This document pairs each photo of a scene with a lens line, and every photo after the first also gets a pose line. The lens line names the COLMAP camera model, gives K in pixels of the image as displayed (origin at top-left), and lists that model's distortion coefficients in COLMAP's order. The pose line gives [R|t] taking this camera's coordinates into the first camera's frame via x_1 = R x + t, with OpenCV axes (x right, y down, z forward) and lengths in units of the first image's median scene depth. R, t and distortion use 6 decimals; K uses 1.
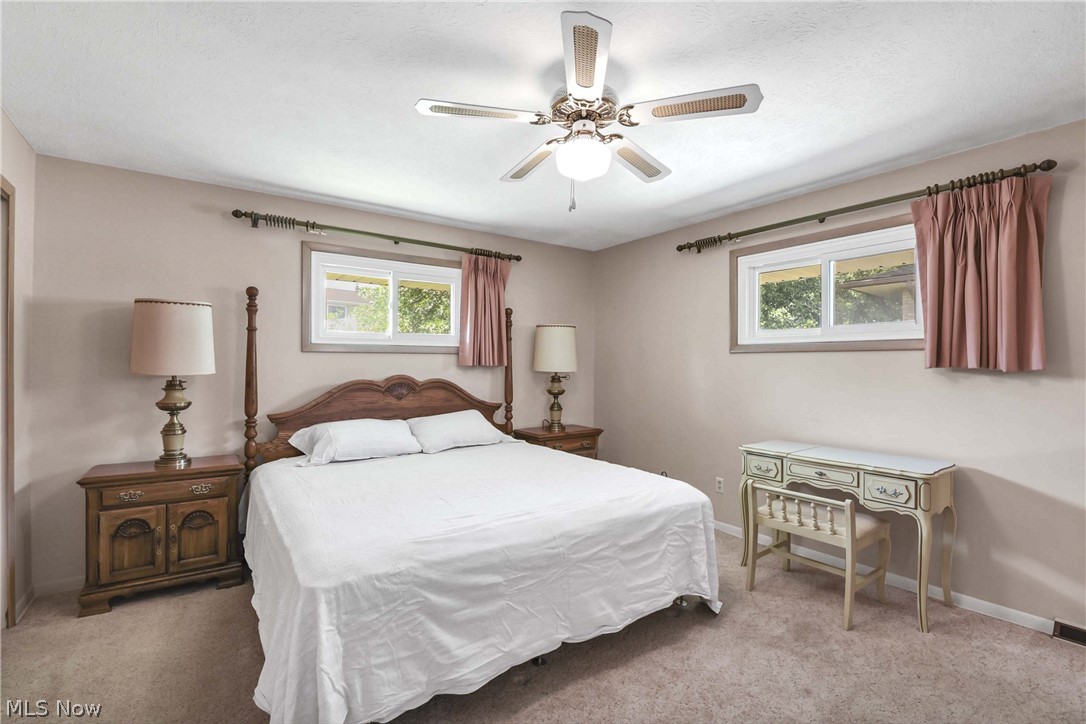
lens RADIAL K [[486.7, 0, 547.8], [0, 486.7, 362.5], [0, 0, 1]] dist [-0.013744, -0.001069]
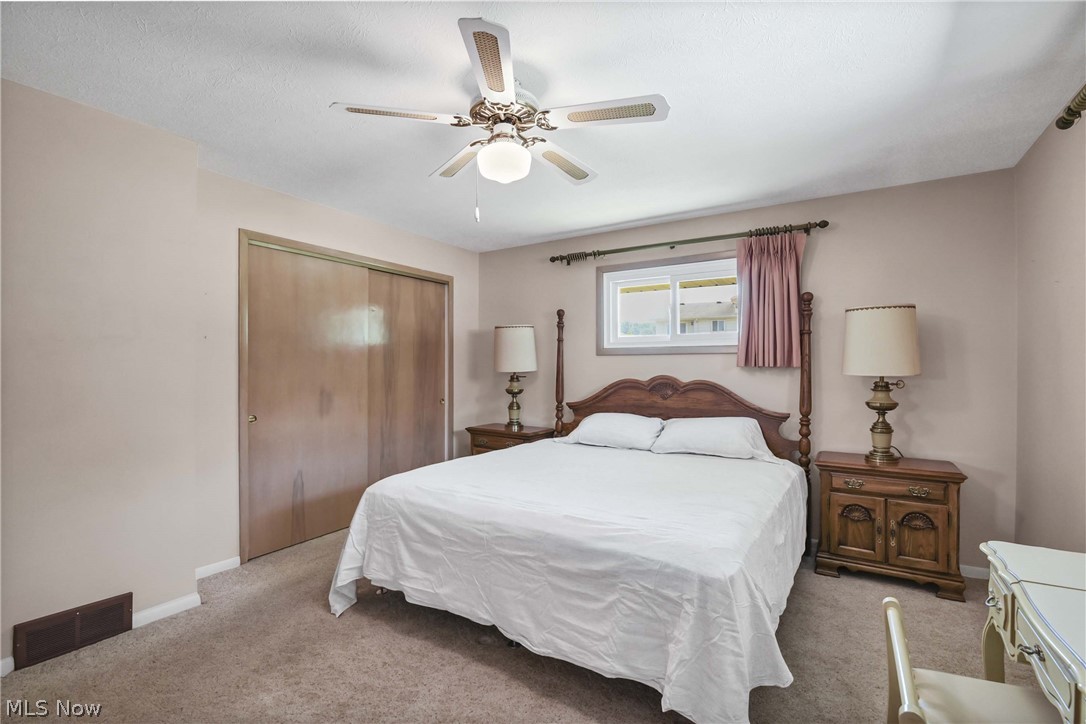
lens RADIAL K [[488.9, 0, 554.7], [0, 488.9, 370.9], [0, 0, 1]] dist [0.000110, -0.007496]
pose [[0.371213, 0.007961, -0.928514, 0.775528], [0.003735, 0.999942, 0.010067, 0.005804], [0.928540, -0.007205, 0.371162, 0.525686]]
